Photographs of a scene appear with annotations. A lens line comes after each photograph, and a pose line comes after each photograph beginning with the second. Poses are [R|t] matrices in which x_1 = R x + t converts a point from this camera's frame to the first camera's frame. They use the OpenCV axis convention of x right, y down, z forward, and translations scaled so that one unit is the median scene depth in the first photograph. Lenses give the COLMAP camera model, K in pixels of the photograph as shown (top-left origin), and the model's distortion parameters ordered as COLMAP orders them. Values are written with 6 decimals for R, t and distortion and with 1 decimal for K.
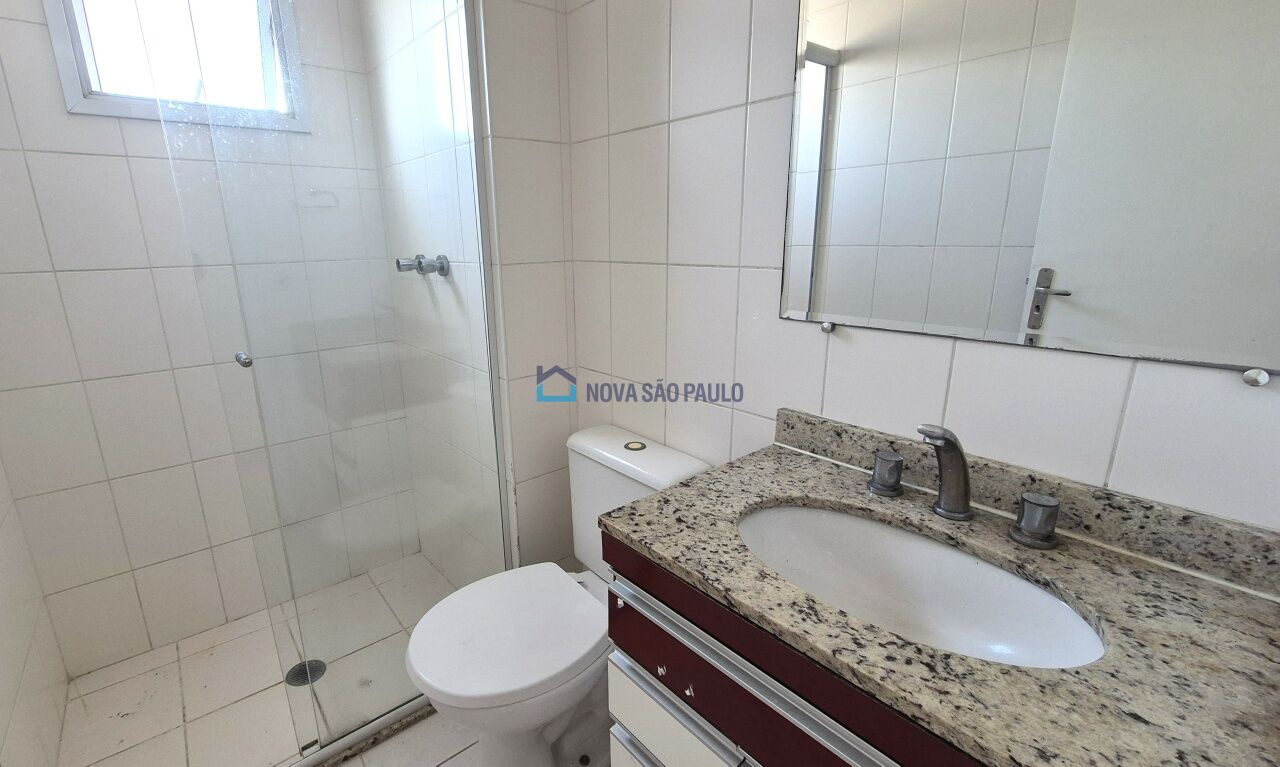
lens RADIAL K [[553.3, 0, 601.6], [0, 553.3, 382.5], [0, 0, 1]] dist [0.001674, 0.000368]
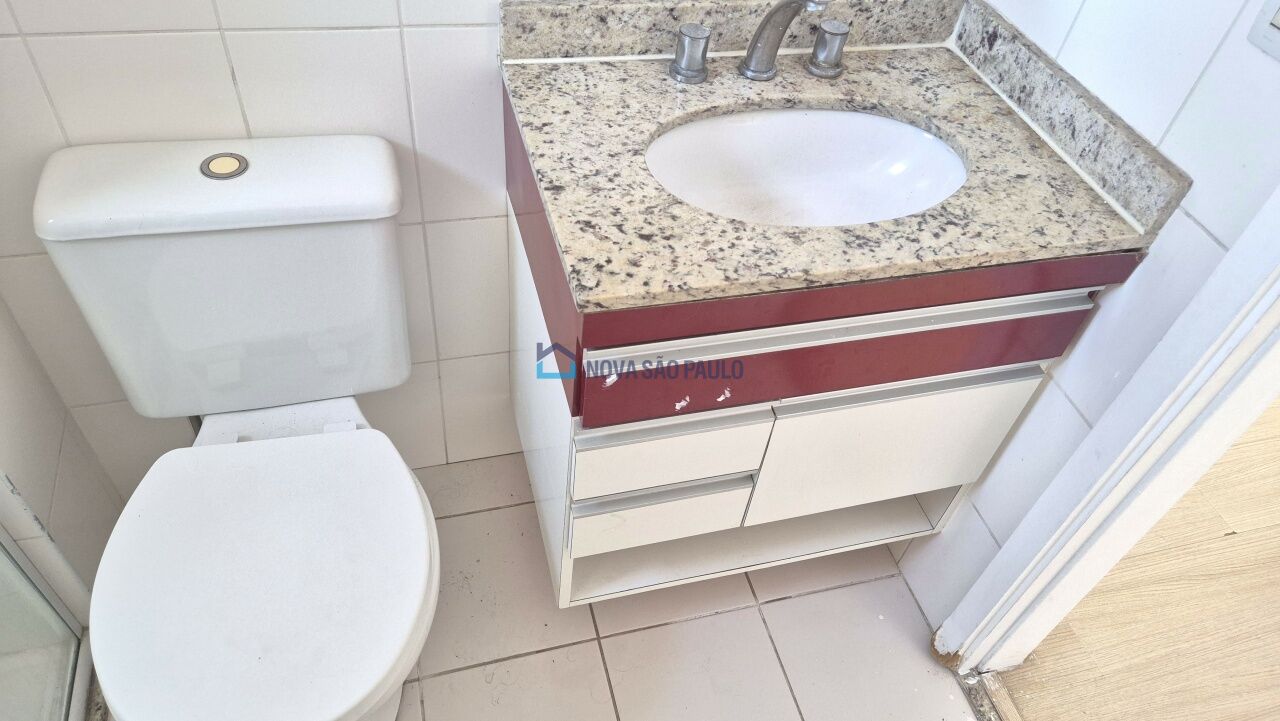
lens RADIAL K [[859.9, 0, 640.0], [0, 859.9, 360.5], [0, 0, 1]] dist [0.048190, -0.001318]
pose [[0.390003, -0.625979, 0.675313, -0.754096], [0.122644, 0.762166, 0.635658, -0.356240], [-0.912609, -0.165086, 0.374020, 0.601458]]
